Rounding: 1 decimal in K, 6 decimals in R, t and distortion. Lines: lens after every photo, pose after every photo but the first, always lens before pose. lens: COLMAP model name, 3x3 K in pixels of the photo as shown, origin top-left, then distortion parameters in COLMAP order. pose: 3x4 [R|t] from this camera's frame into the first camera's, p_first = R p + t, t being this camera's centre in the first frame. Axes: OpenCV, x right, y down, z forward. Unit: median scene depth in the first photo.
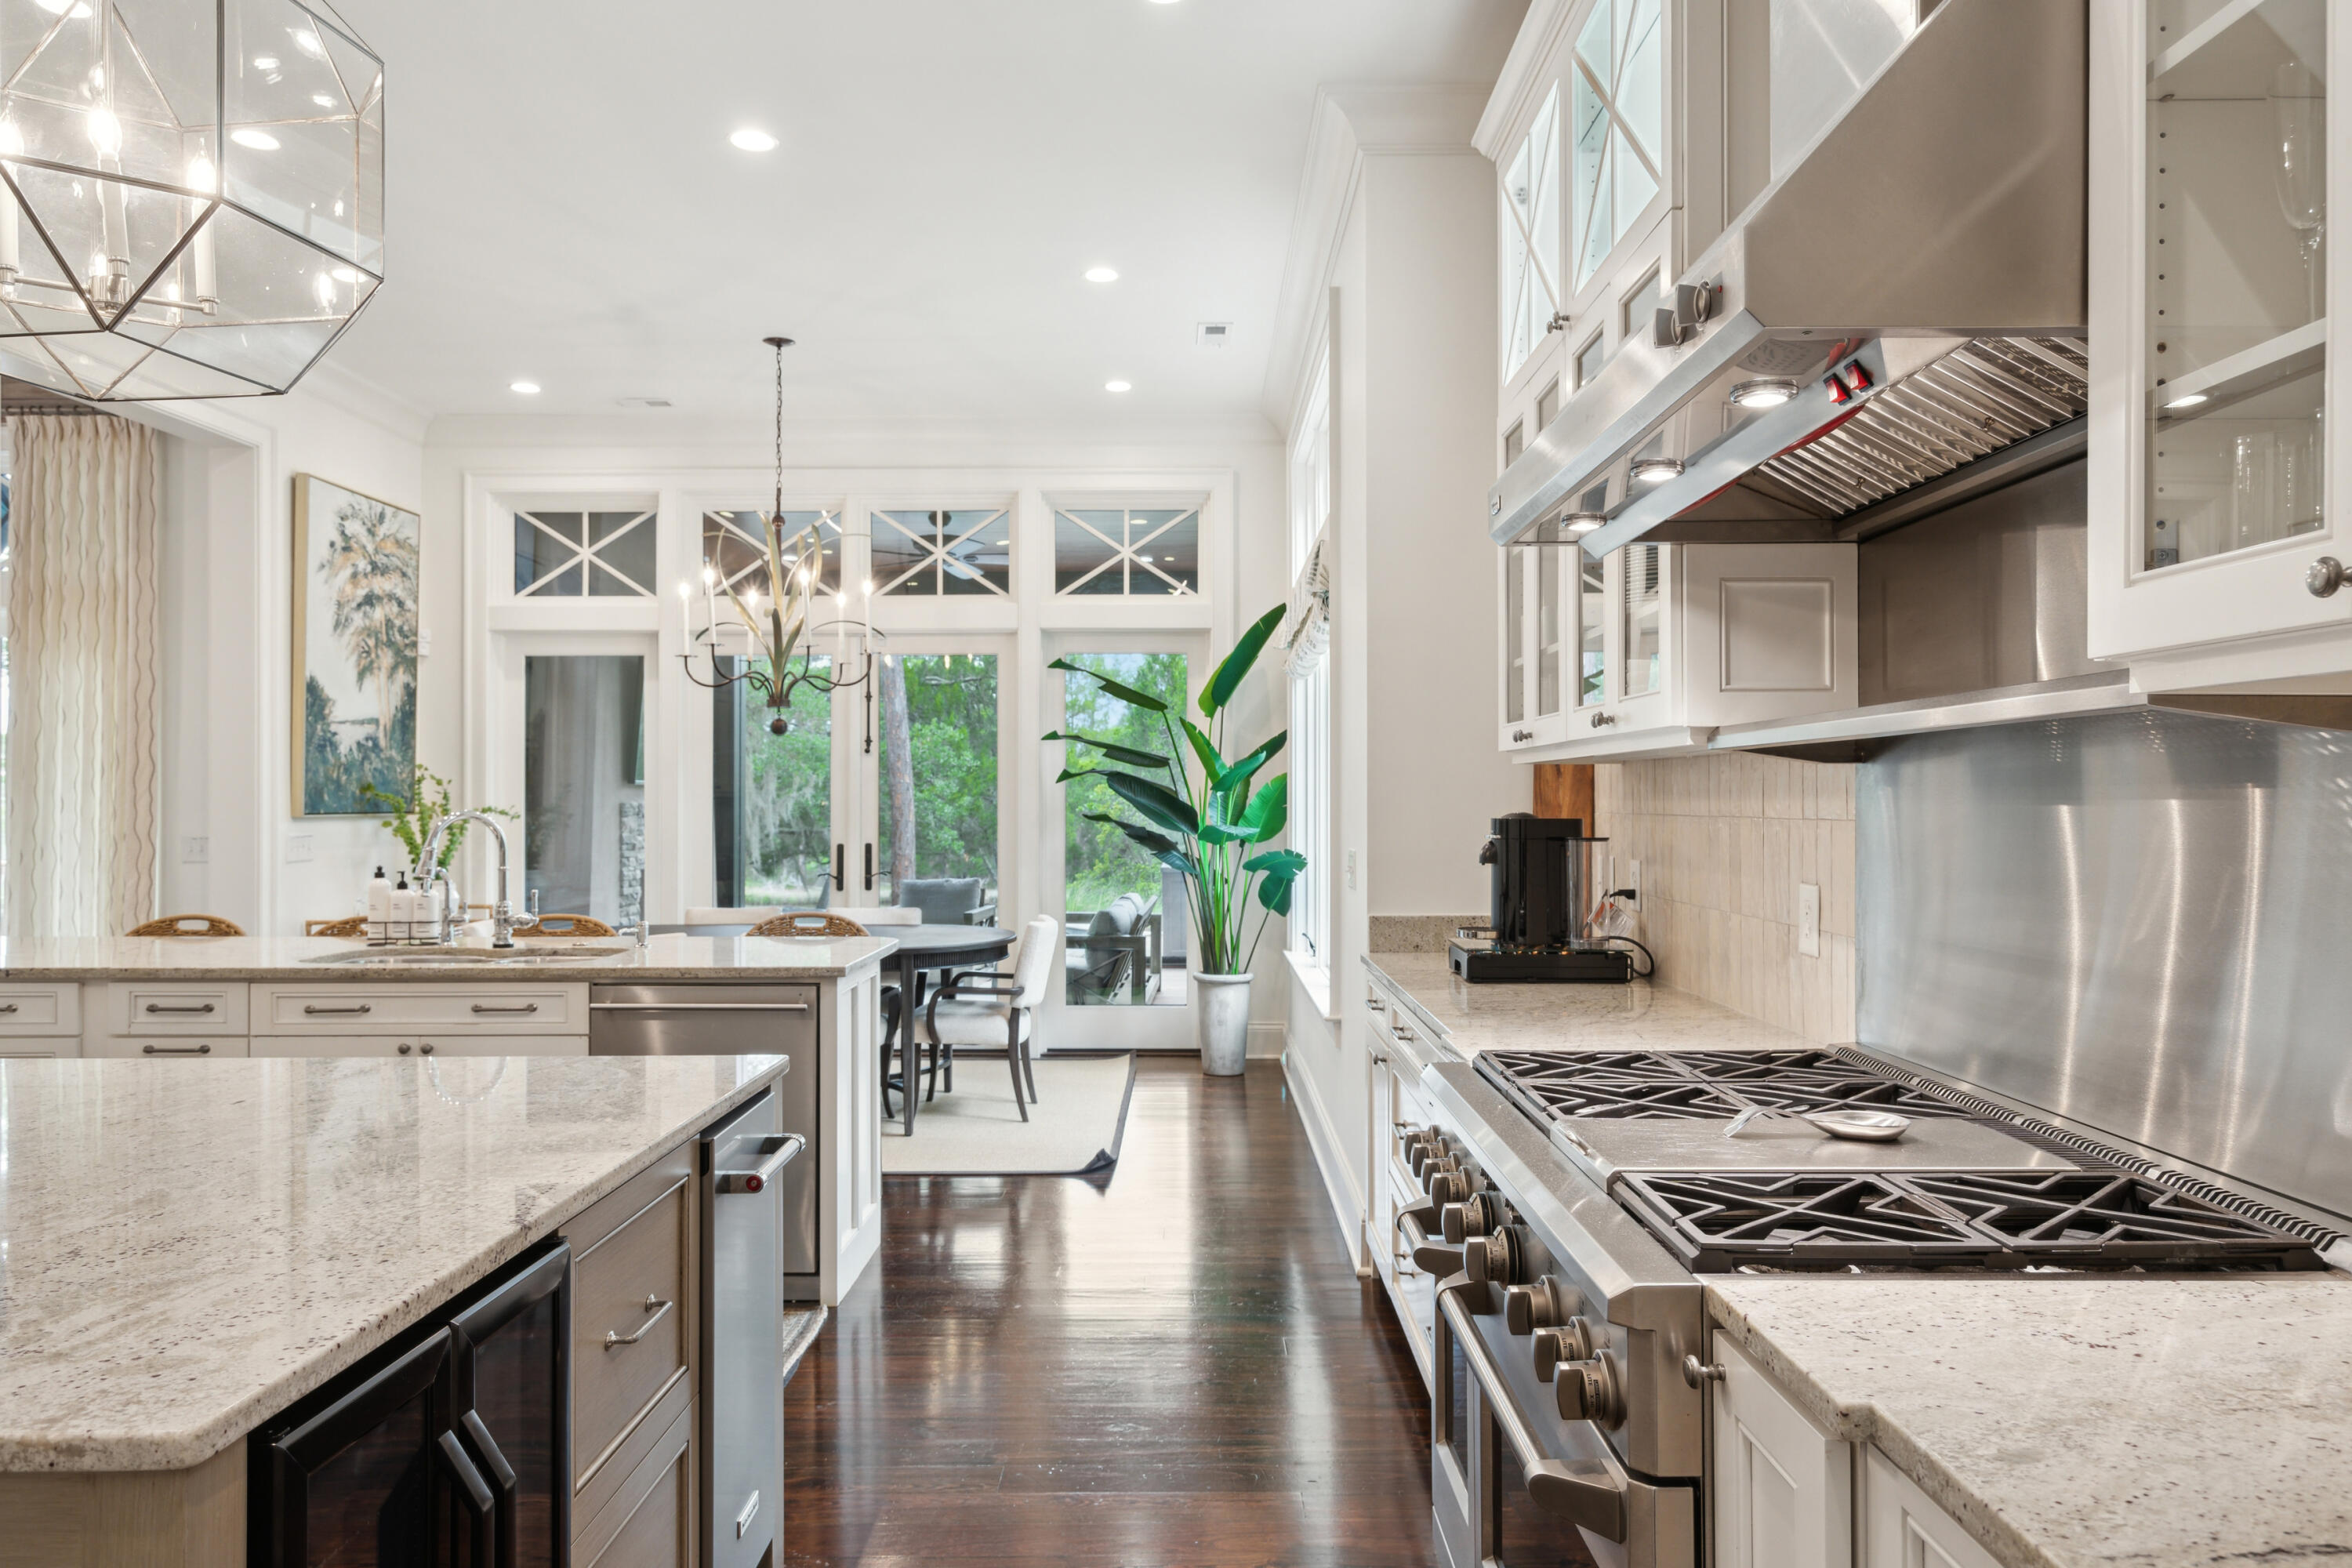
lens RADIAL K [[1631.5, 0, 1176.0], [0, 1631.5, 784.0], [0, 0, 1]] dist [0.000541, 0.003871]
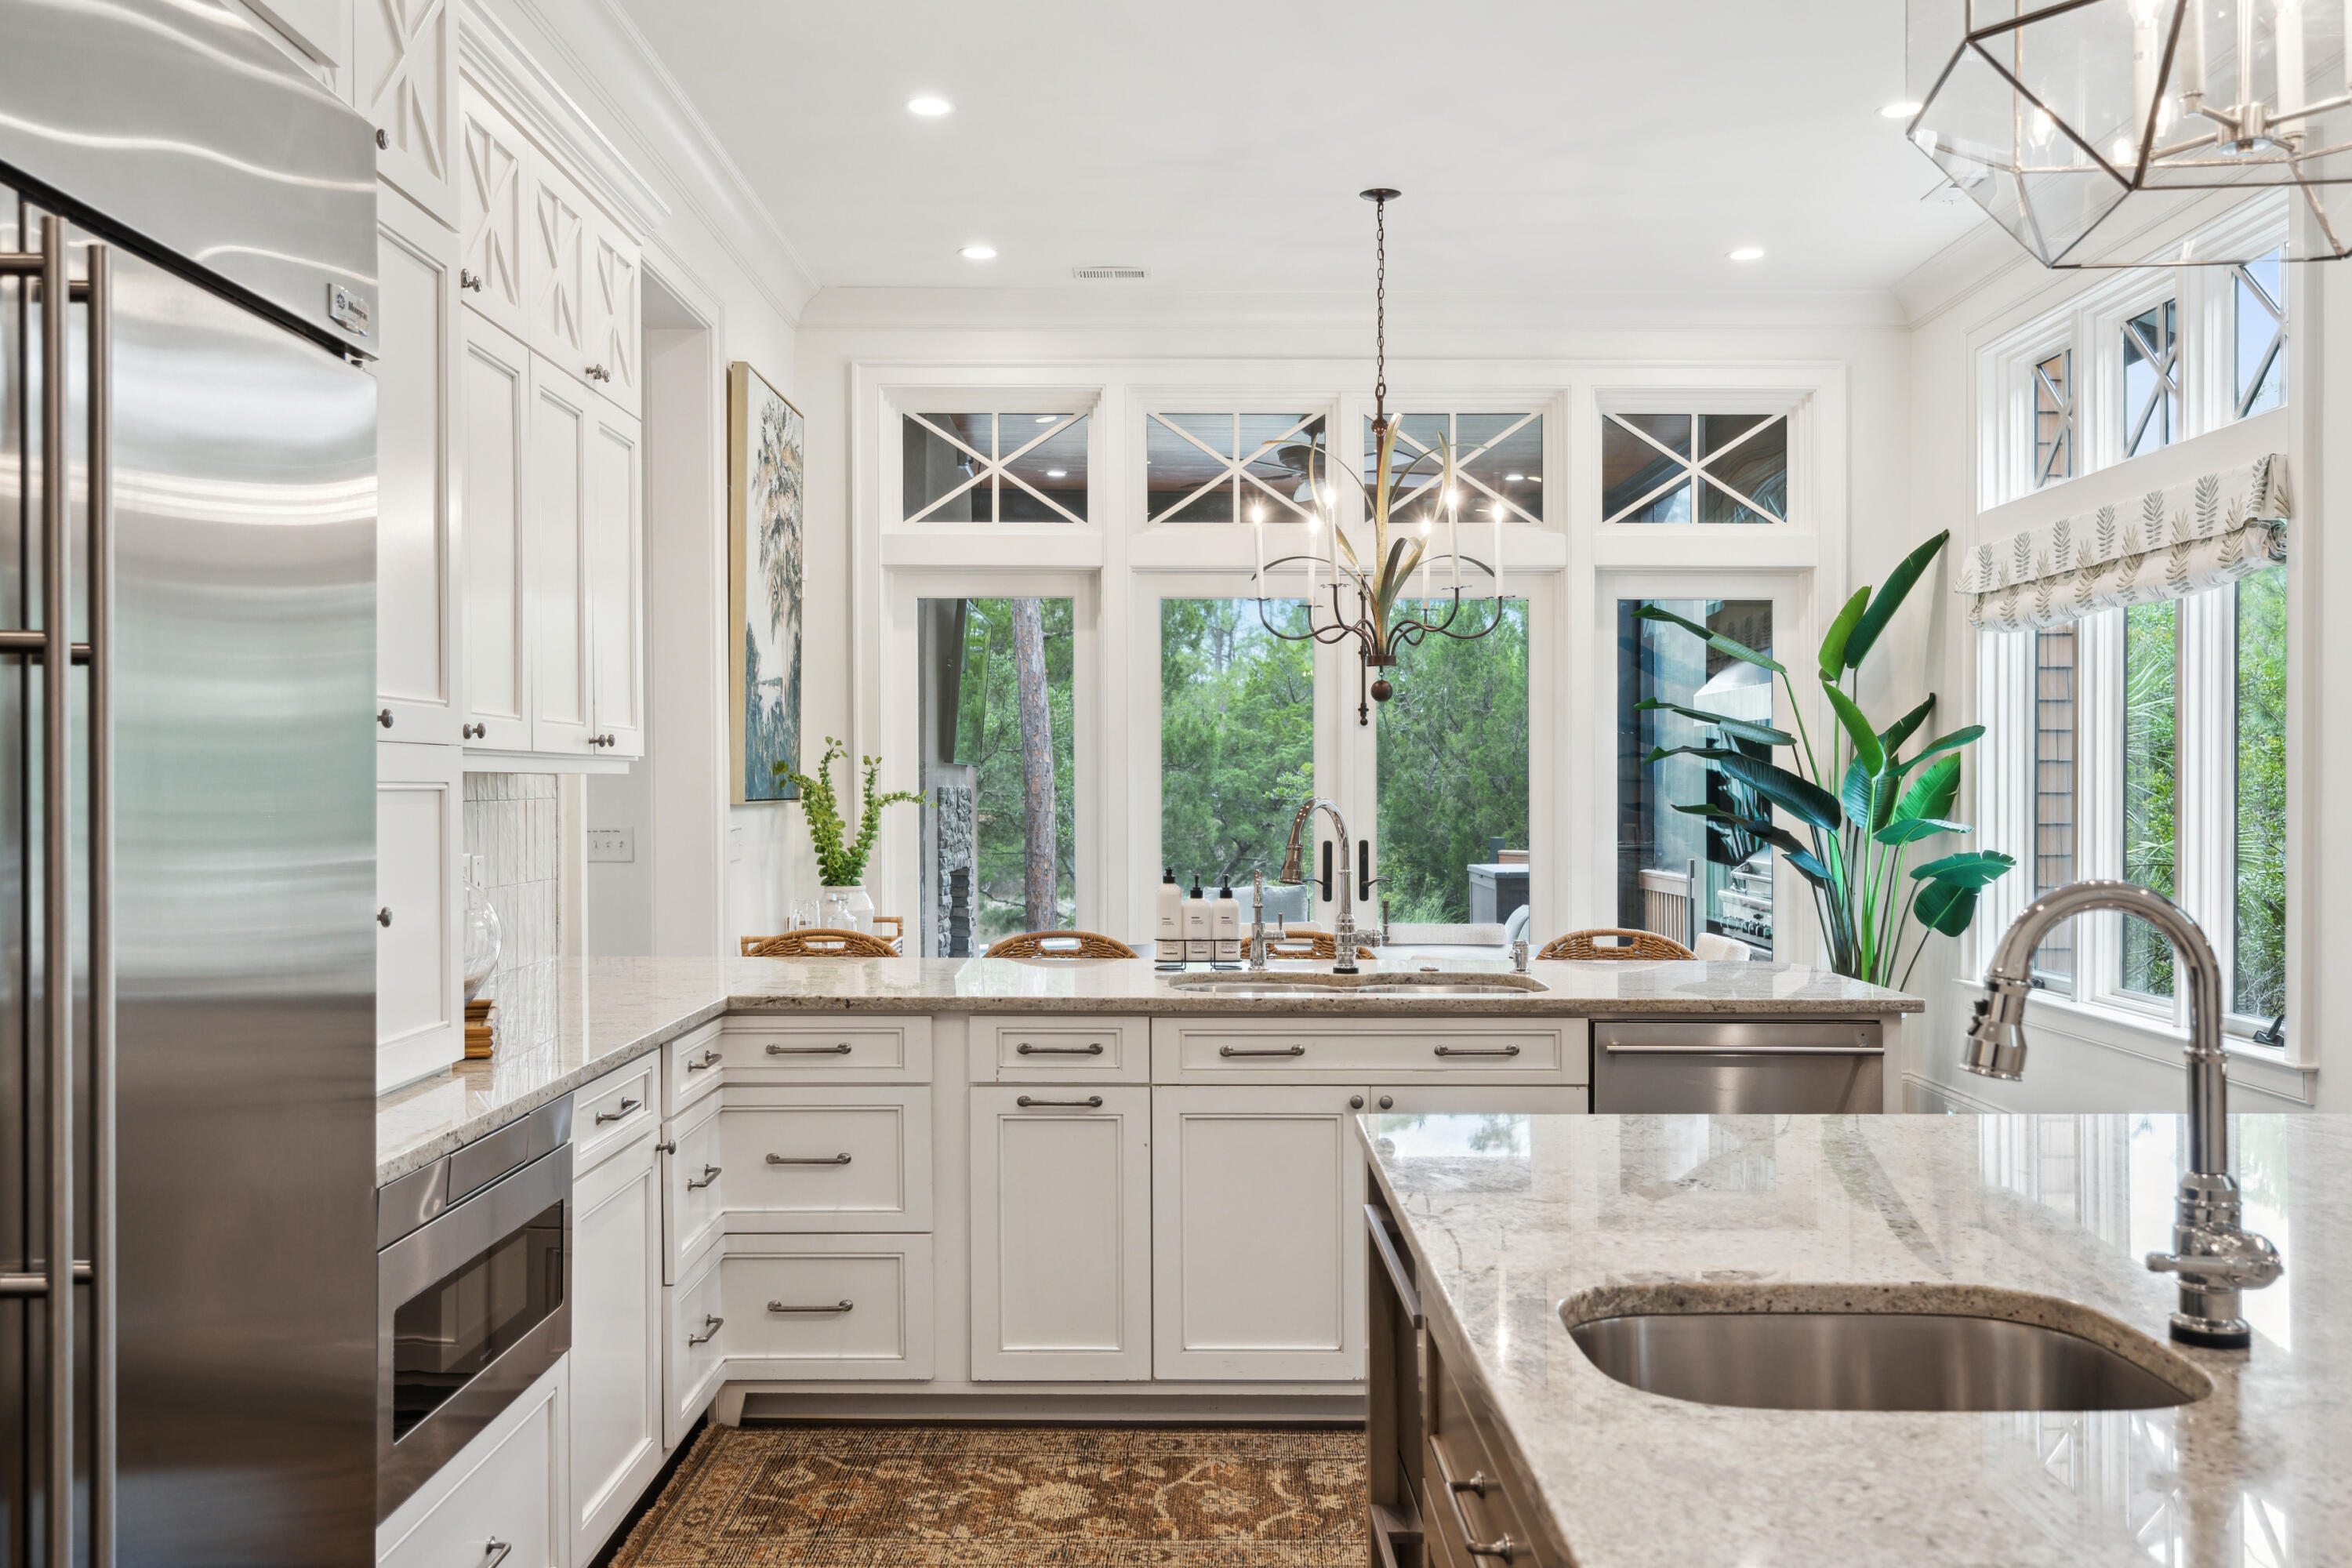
lens RADIAL K [[2088.7, 0, 1176.0], [0, 2088.7, 784.0], [0, 0, 1]] dist [0.017865, 0.001372]
pose [[0.999994, 0.003400, 0.000839, -0.305496], [-0.003408, 0.999952, 0.009132, 0.000691], [-0.000808, -0.009135, 0.999958, 0.001290]]
